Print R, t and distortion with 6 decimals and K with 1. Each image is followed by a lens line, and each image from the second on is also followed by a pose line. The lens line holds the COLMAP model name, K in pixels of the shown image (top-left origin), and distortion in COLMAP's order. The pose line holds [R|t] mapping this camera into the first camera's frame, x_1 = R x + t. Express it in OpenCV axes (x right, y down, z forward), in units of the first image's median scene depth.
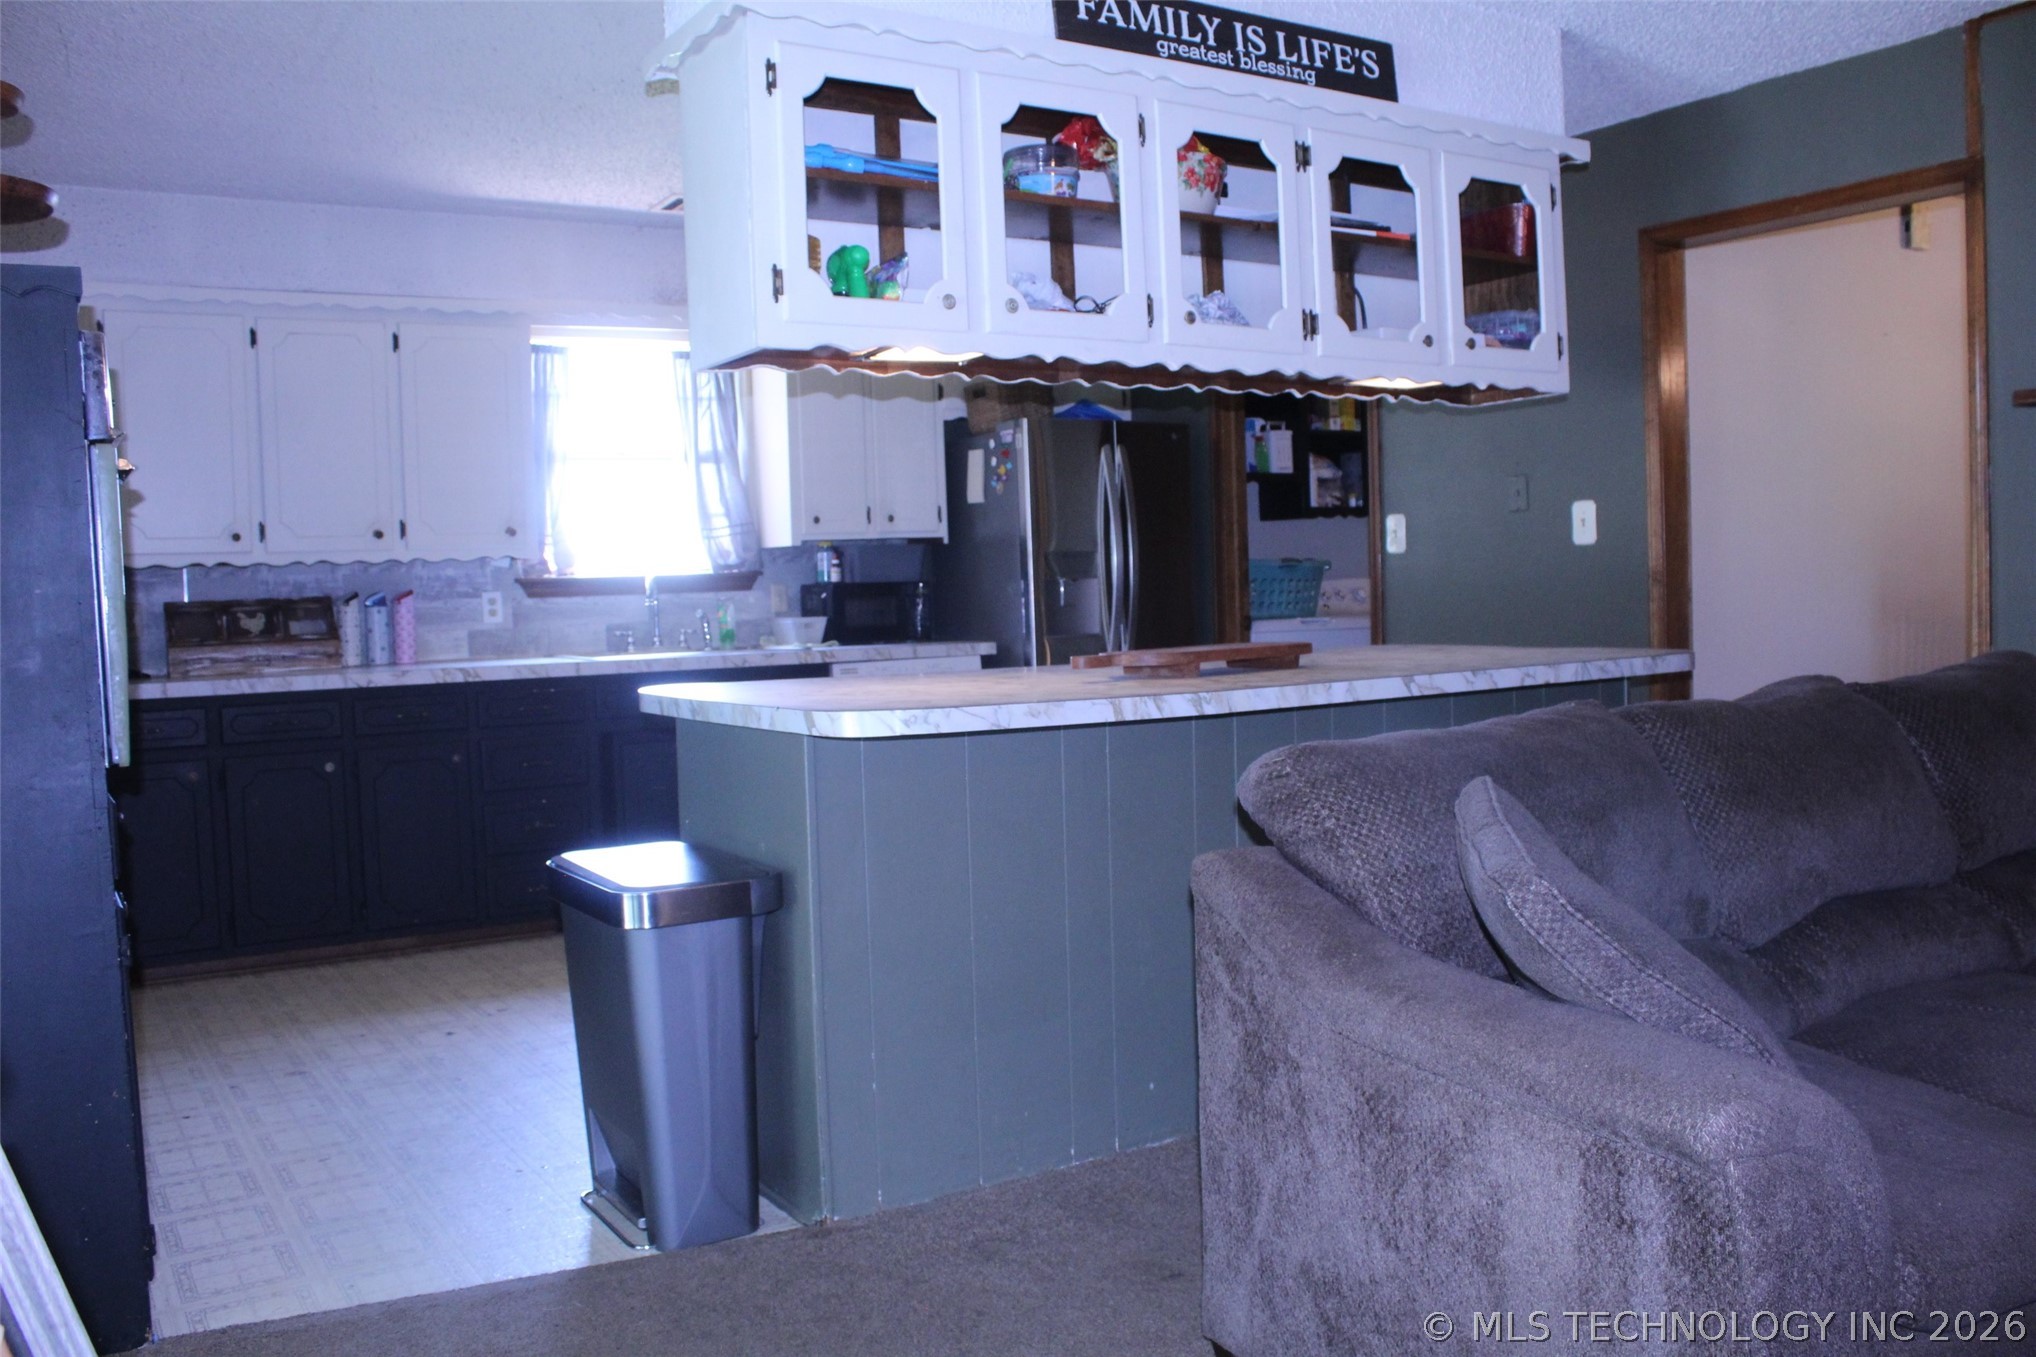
lens RADIAL K [[1679.2, 0, 1032.6], [0, 1679.2, 681.2], [0, 0, 1]] dist [-0.164456, 0.141551]
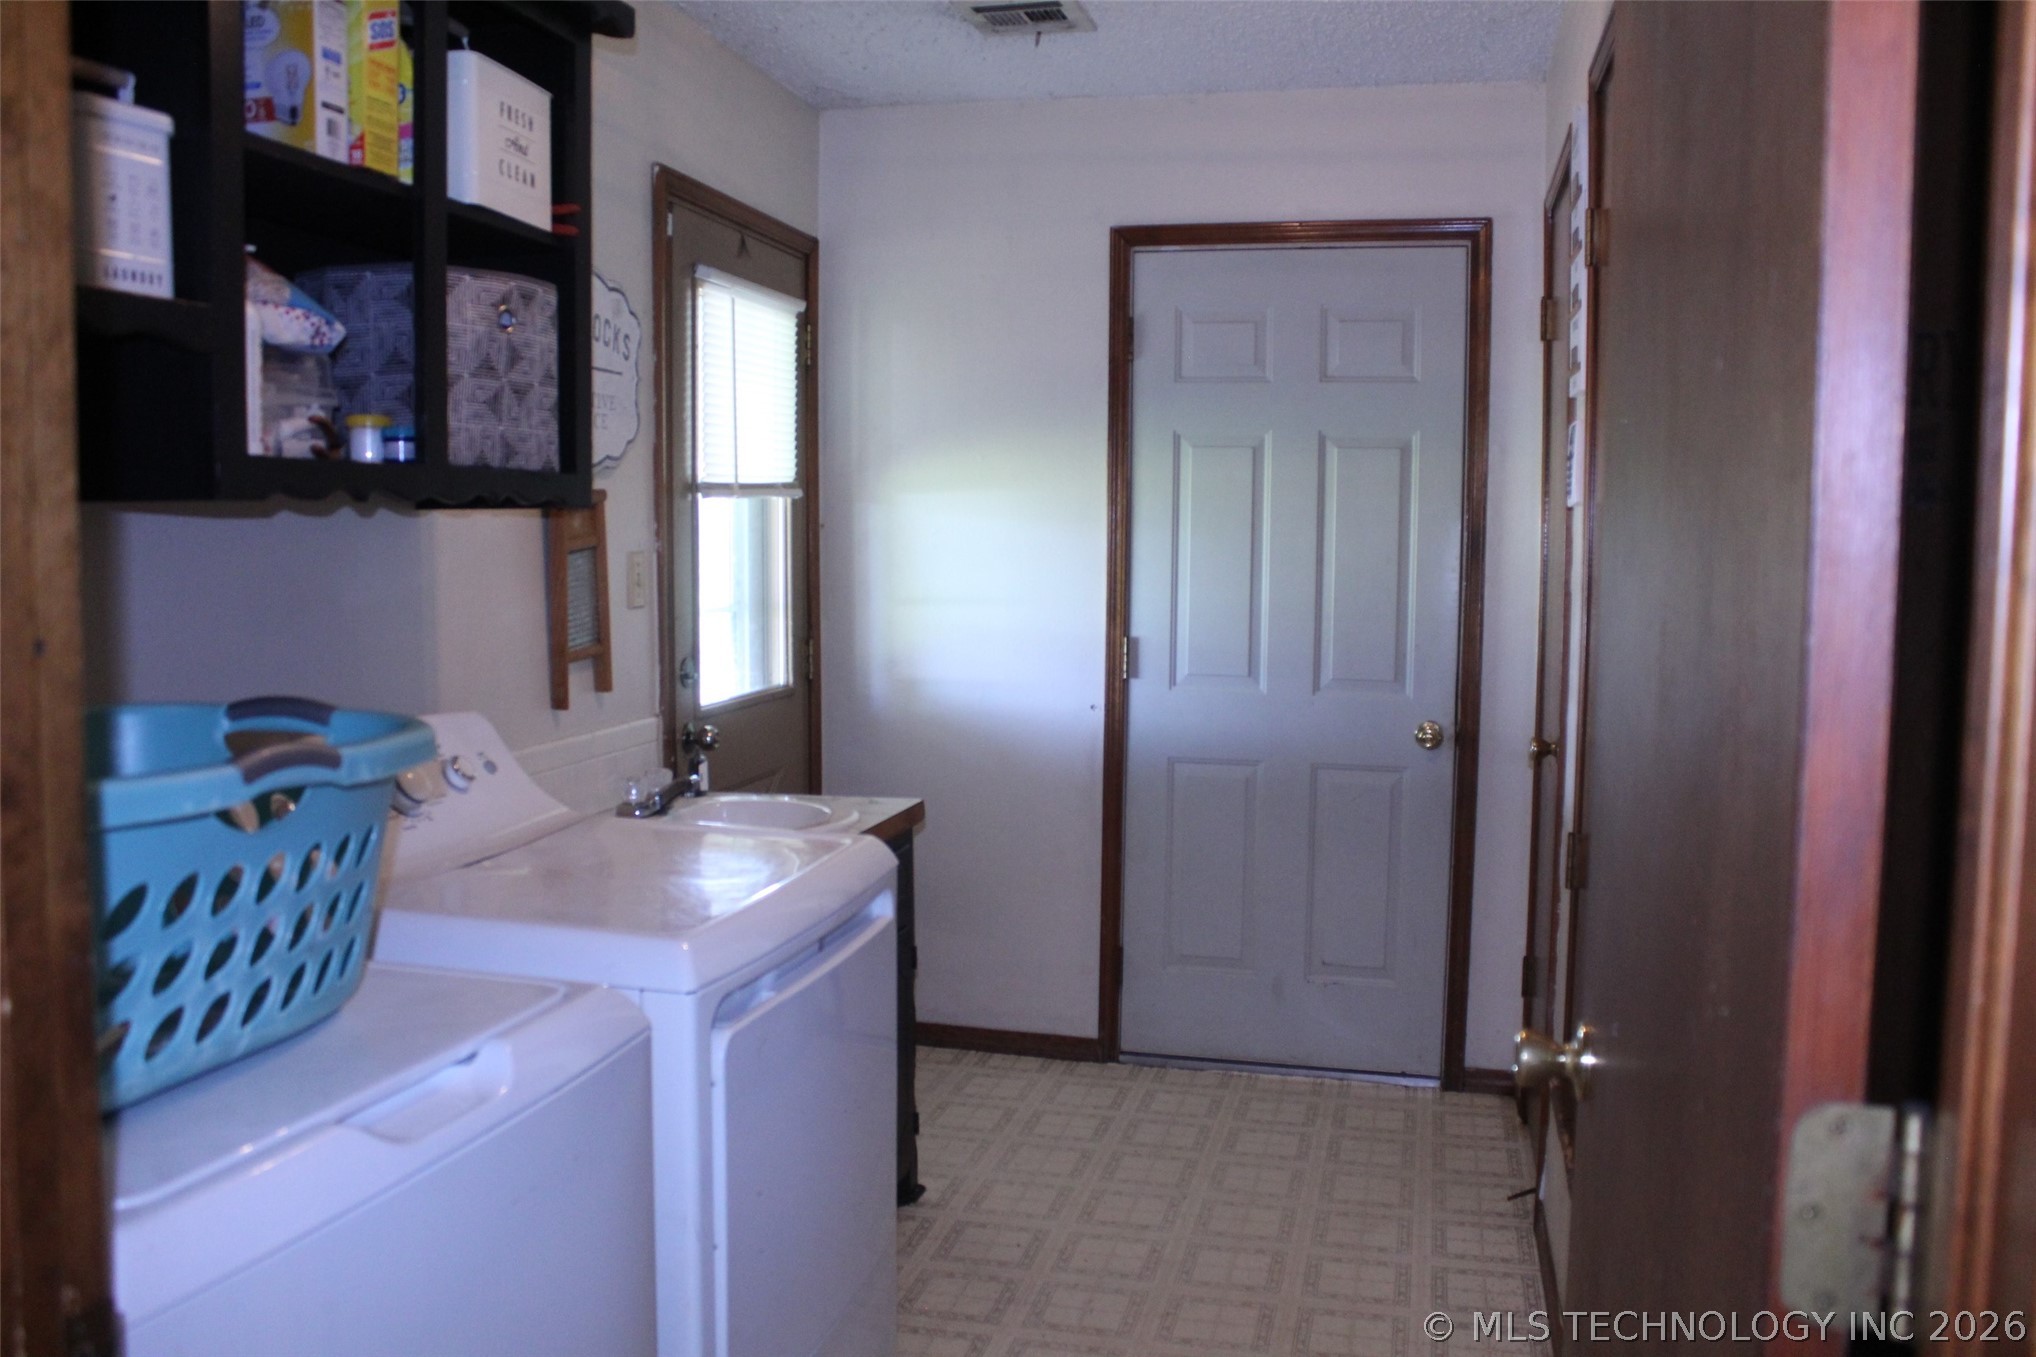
lens RADIAL K [[1679.2, 0, 1023.4], [0, 1679.2, 686.1], [0, 0, 1]] dist [-0.164456, 0.141551]
pose [[0.702406, -0.025812, 0.711309, 0.095142], [0.008366, 0.999573, 0.028011, -0.093979], [-0.711728, -0.013724, 0.702321, 0.925512]]
